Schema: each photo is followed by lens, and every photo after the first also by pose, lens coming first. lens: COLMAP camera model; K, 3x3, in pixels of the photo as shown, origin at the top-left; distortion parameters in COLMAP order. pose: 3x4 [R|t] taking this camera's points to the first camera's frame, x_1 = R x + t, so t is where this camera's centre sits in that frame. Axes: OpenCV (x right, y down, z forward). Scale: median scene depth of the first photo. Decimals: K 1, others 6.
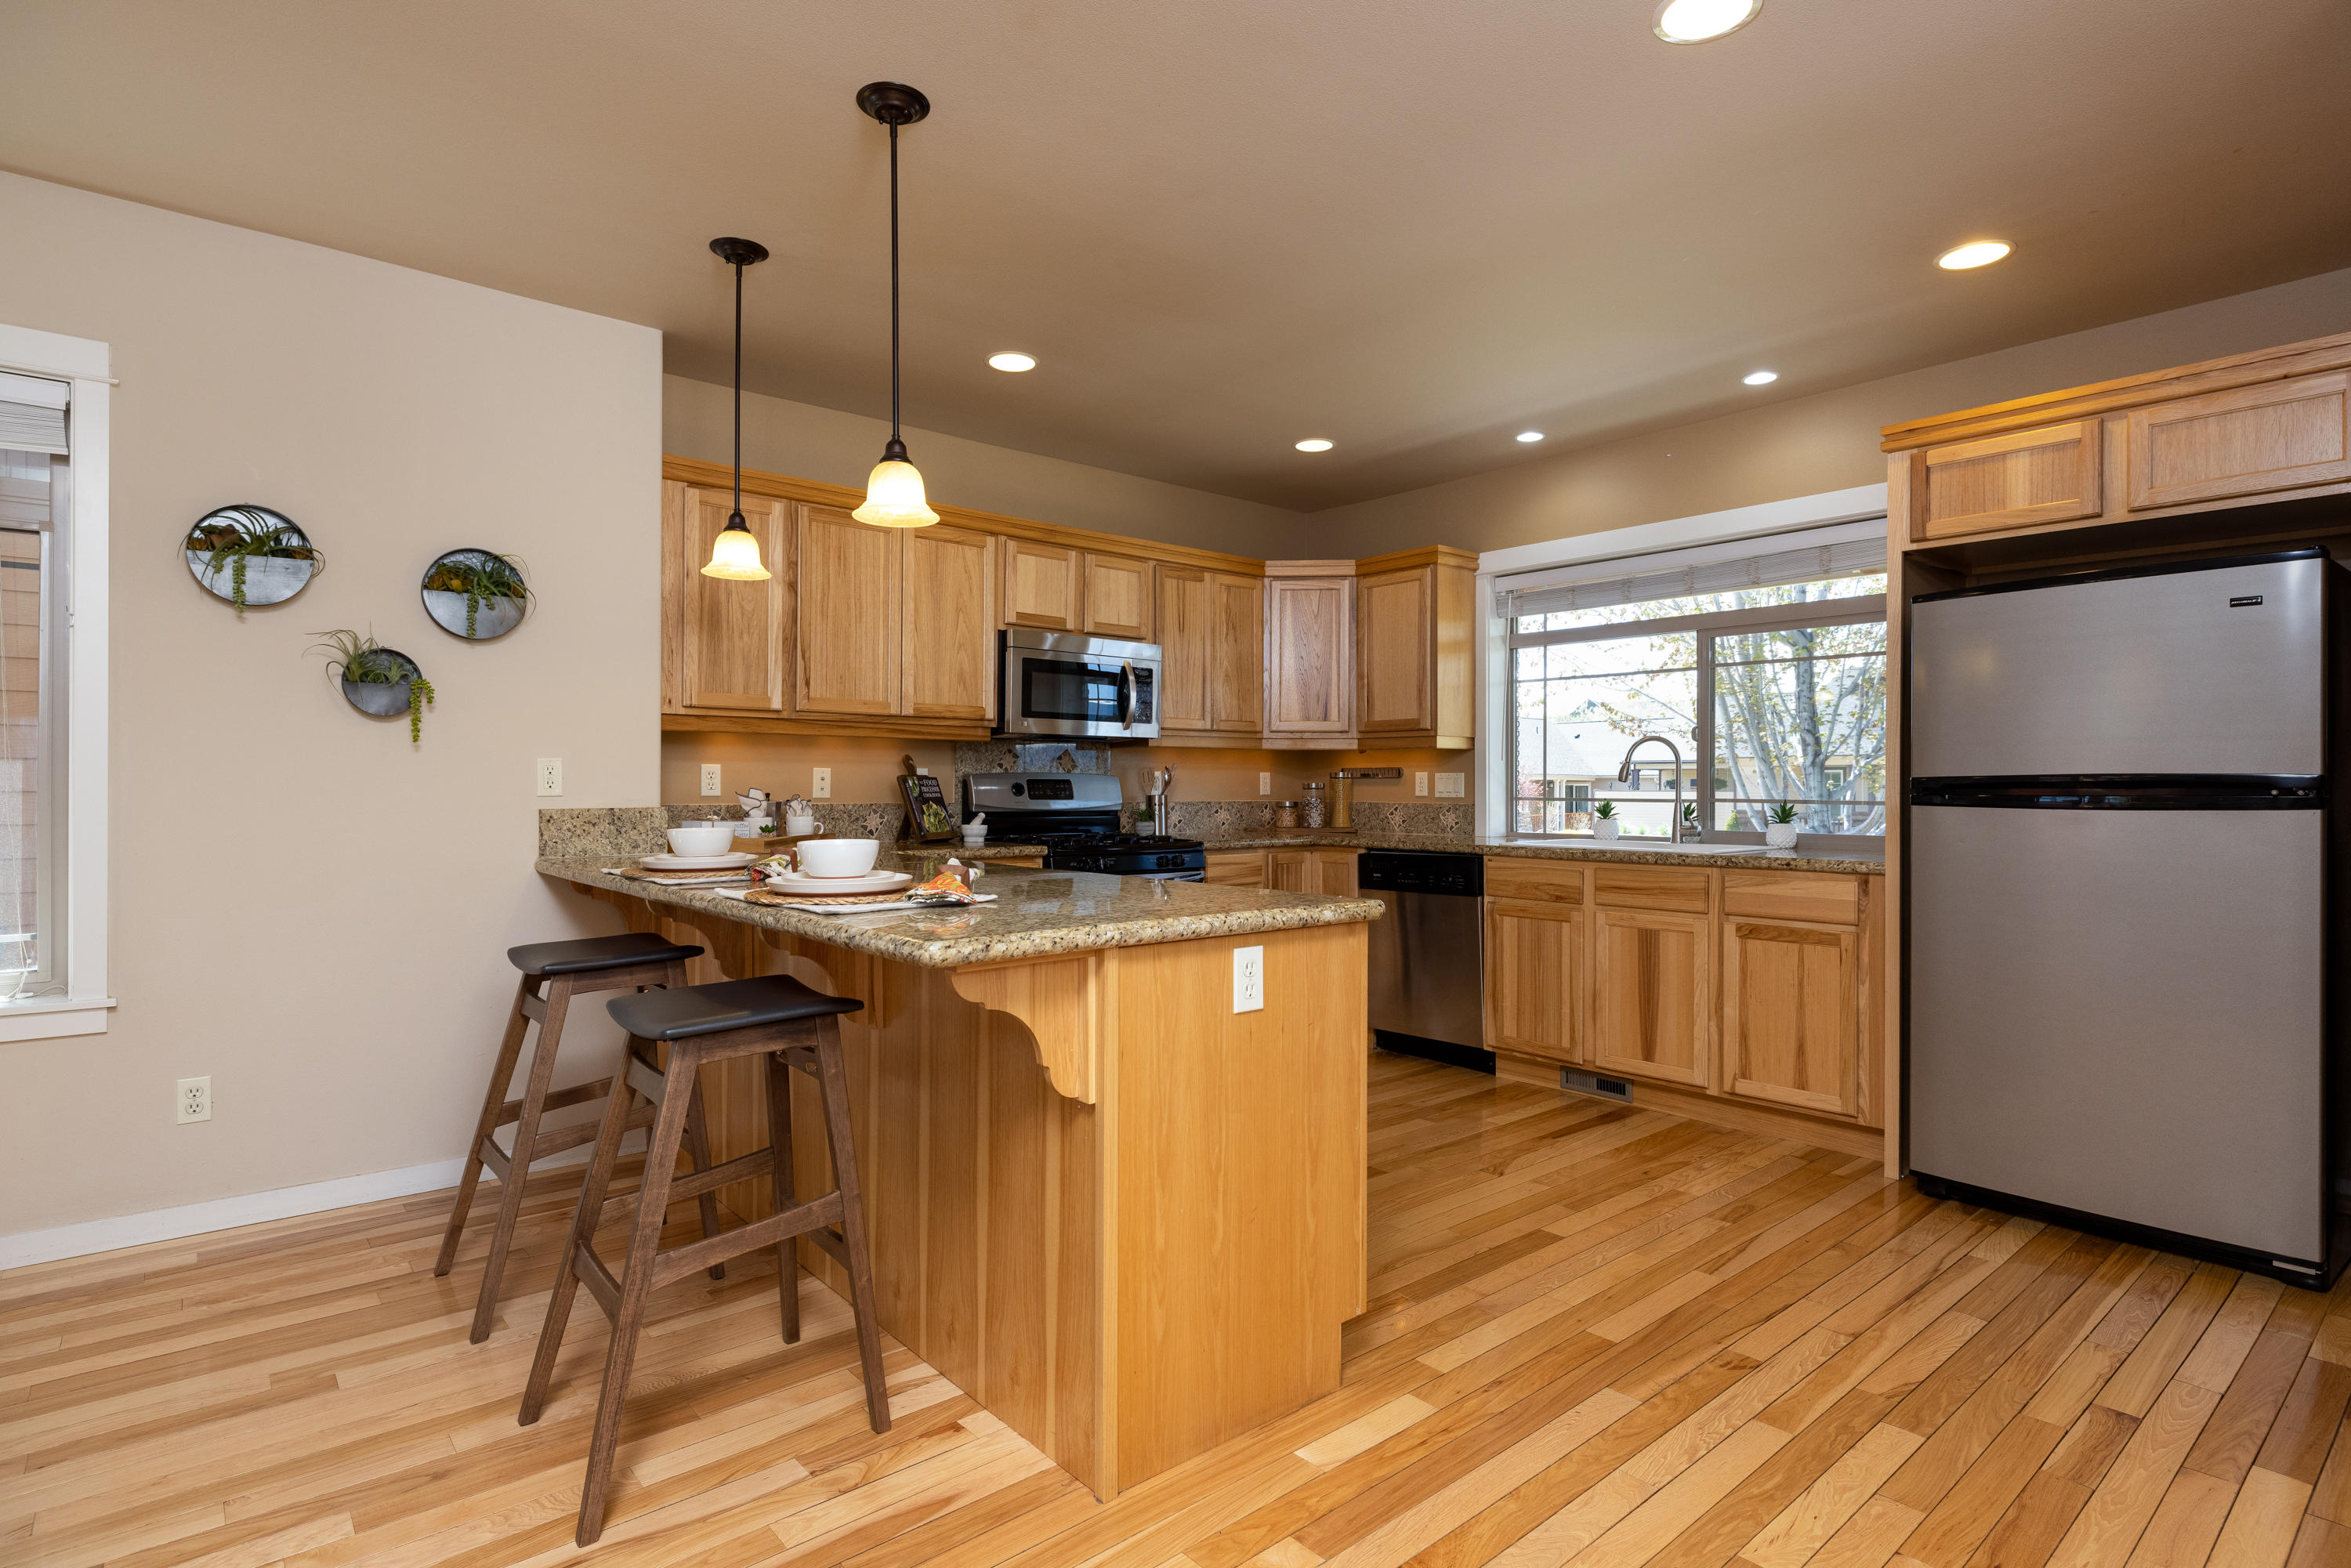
lens RADIAL K [[1175.0, 0, 1176.7], [0, 1175.0, 789.3], [0, 0, 1]] dist [-0.001254, -0.000733]
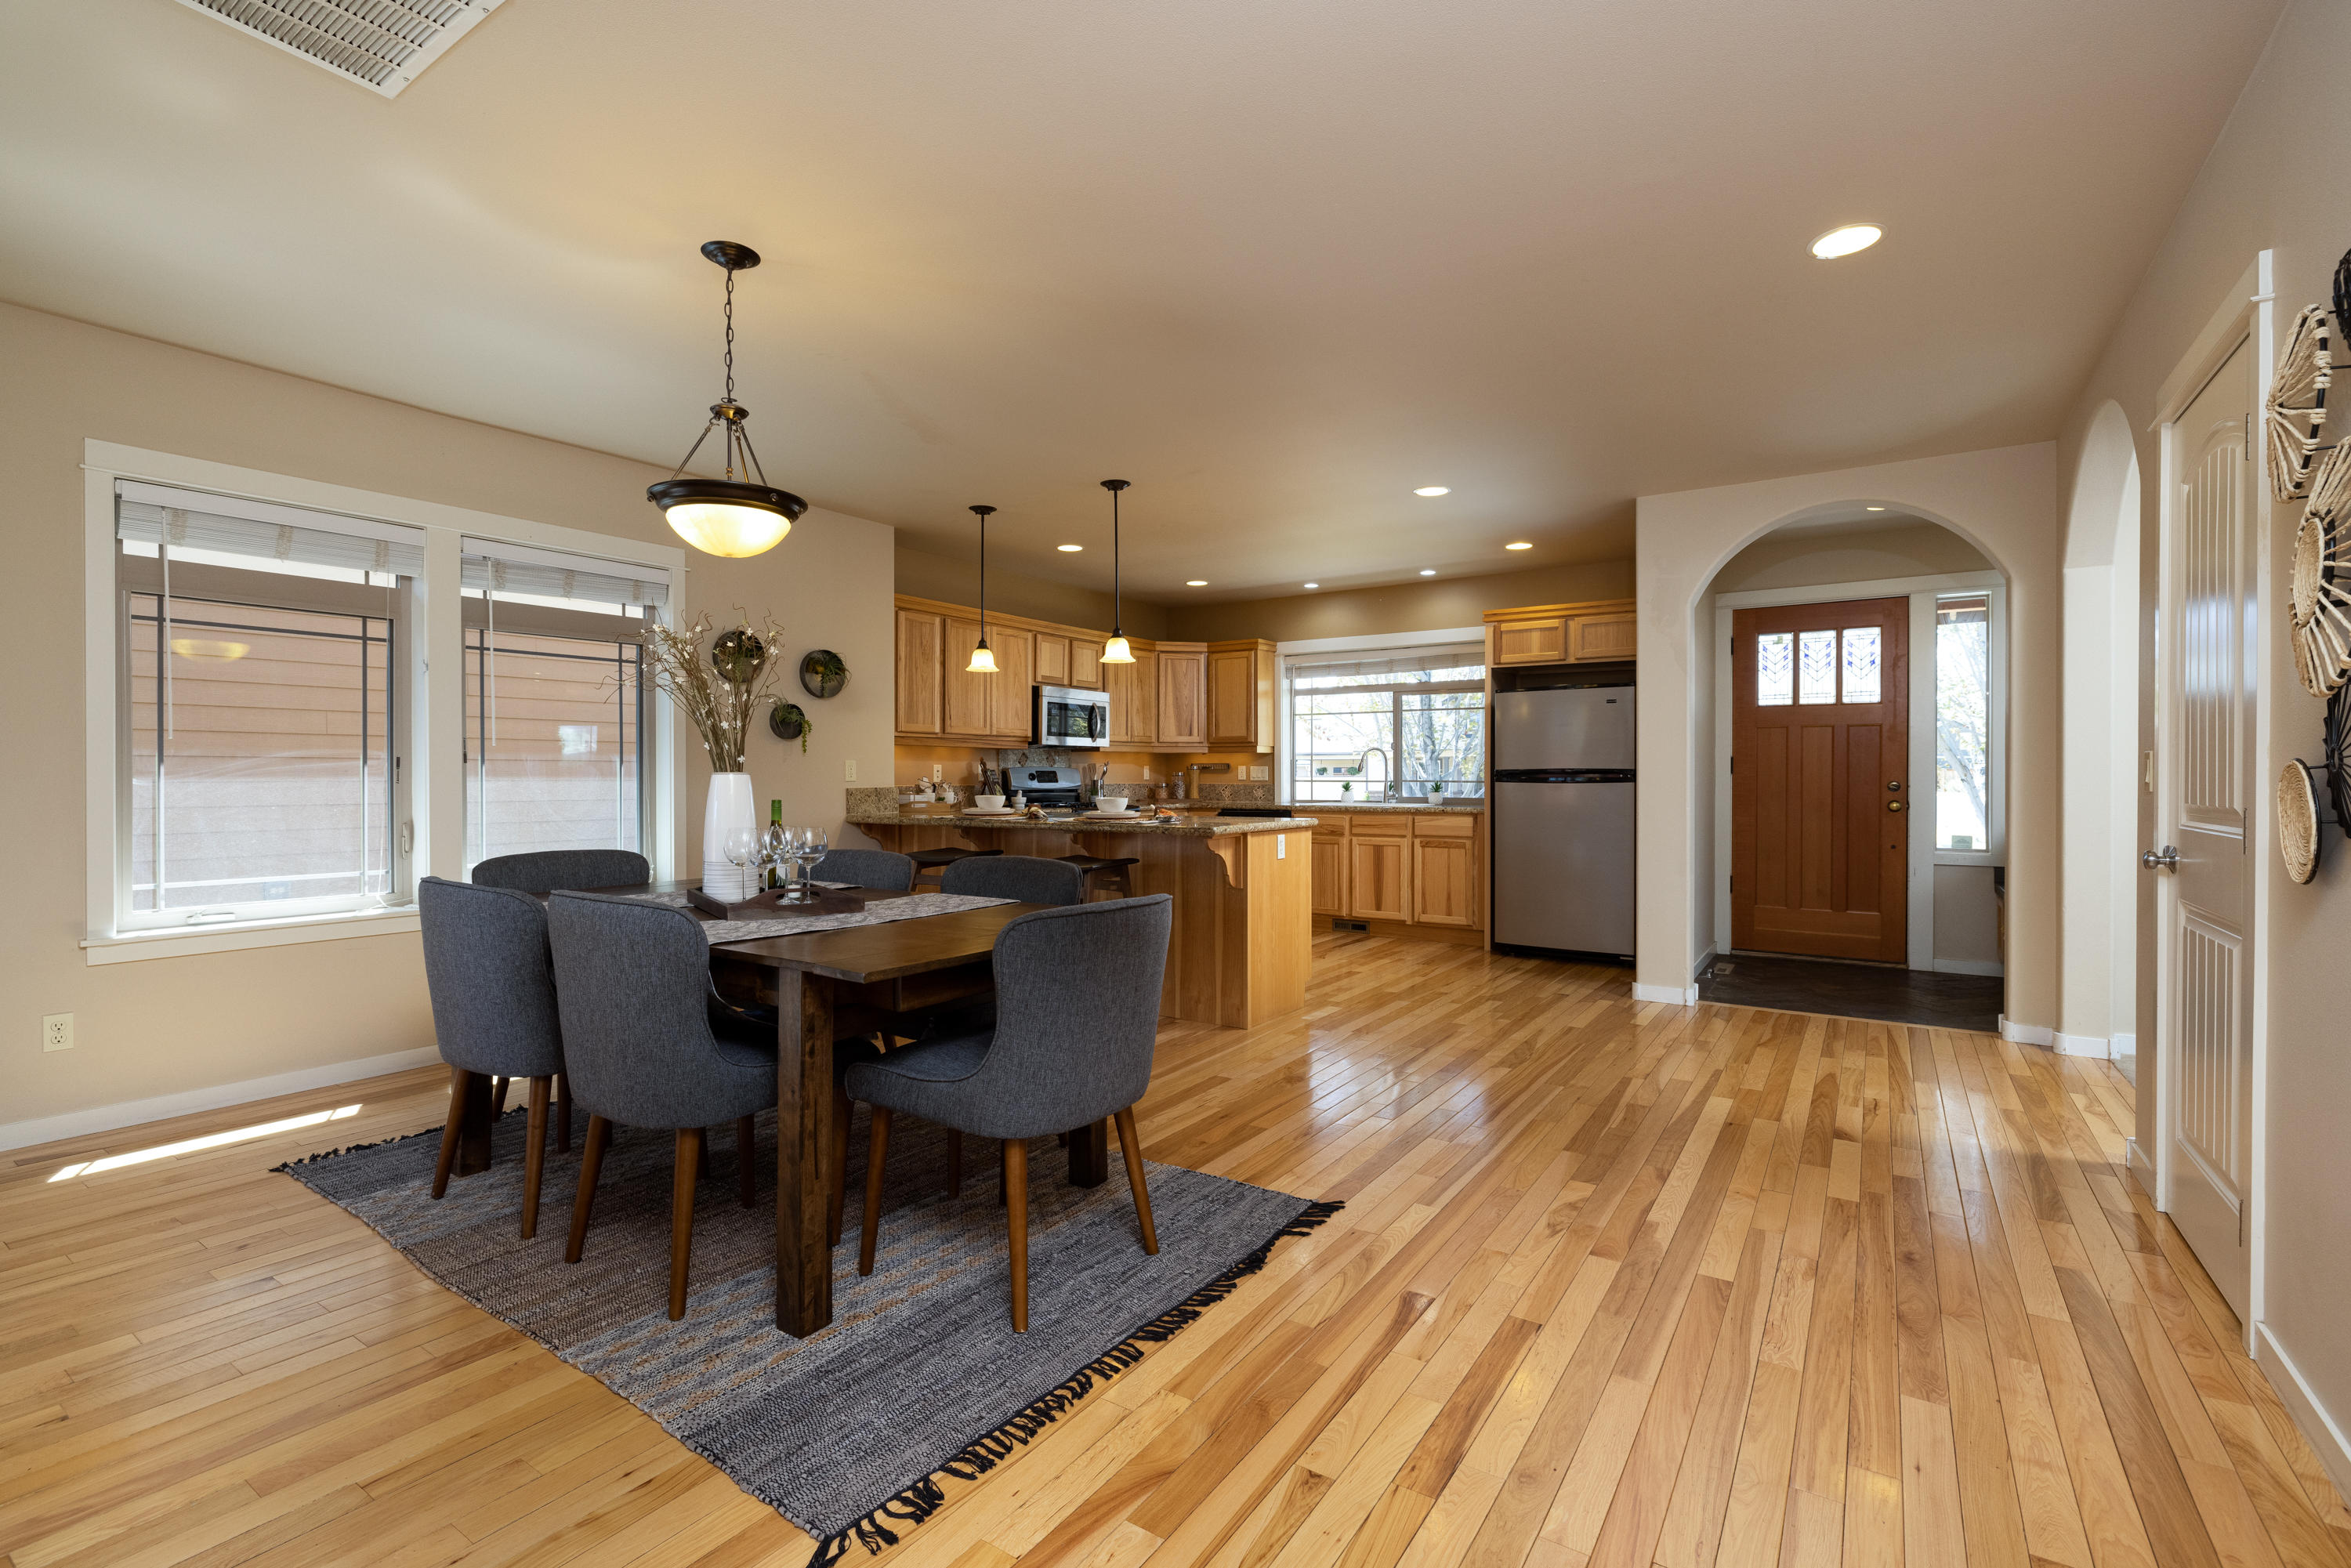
lens RADIAL K [[1047.0, 0, 1182.7], [0, 1047.0, 787.7], [0, 0, 1]] dist [-0.007865, -0.000240]
pose [[0.961142, -0.006510, 0.275976, -0.370437], [0.003366, 0.999924, 0.011867, -0.001322], [-0.276032, -0.010477, 0.961091, -0.561385]]
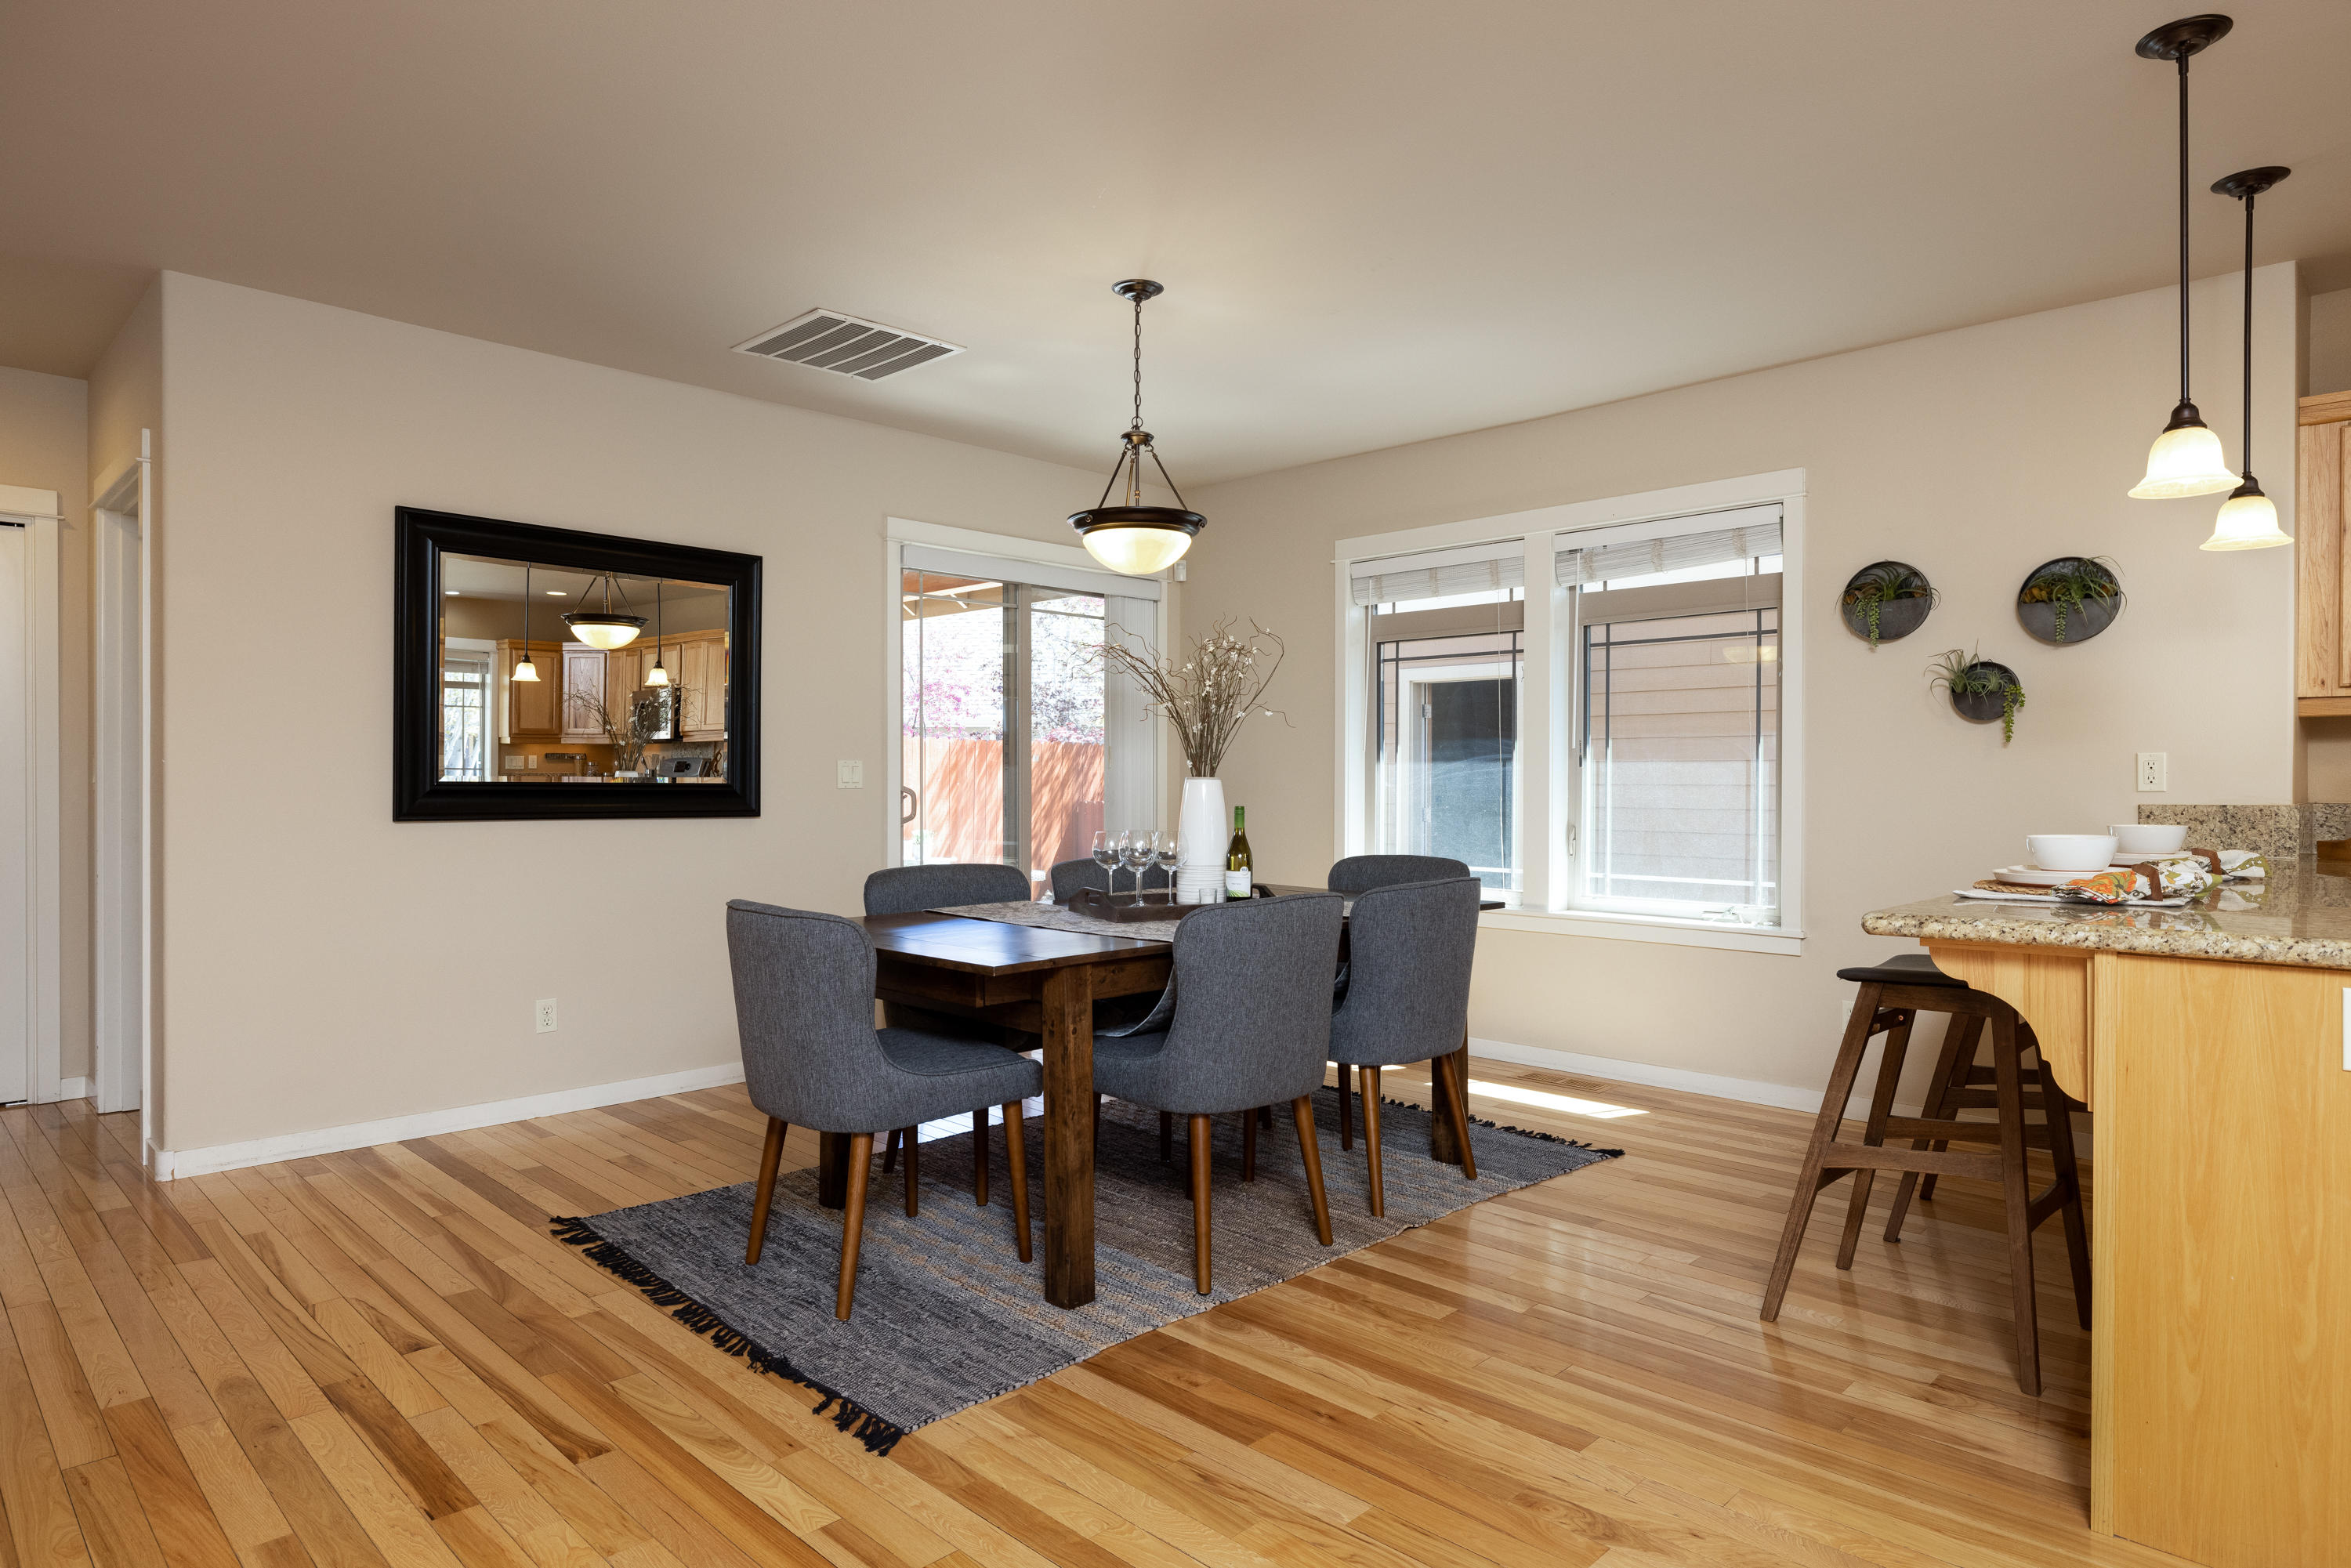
lens RADIAL K [[1350.0, 0, 1167.6], [0, 1350.0, 783.3], [0, 0, 1]] dist [0.001906, -0.002486]
pose [[0.083580, 0.000621, -0.996501, 0.400644], [-0.001345, 0.999999, 0.000511, -0.000331], [0.996500, 0.001298, 0.083581, 0.063977]]
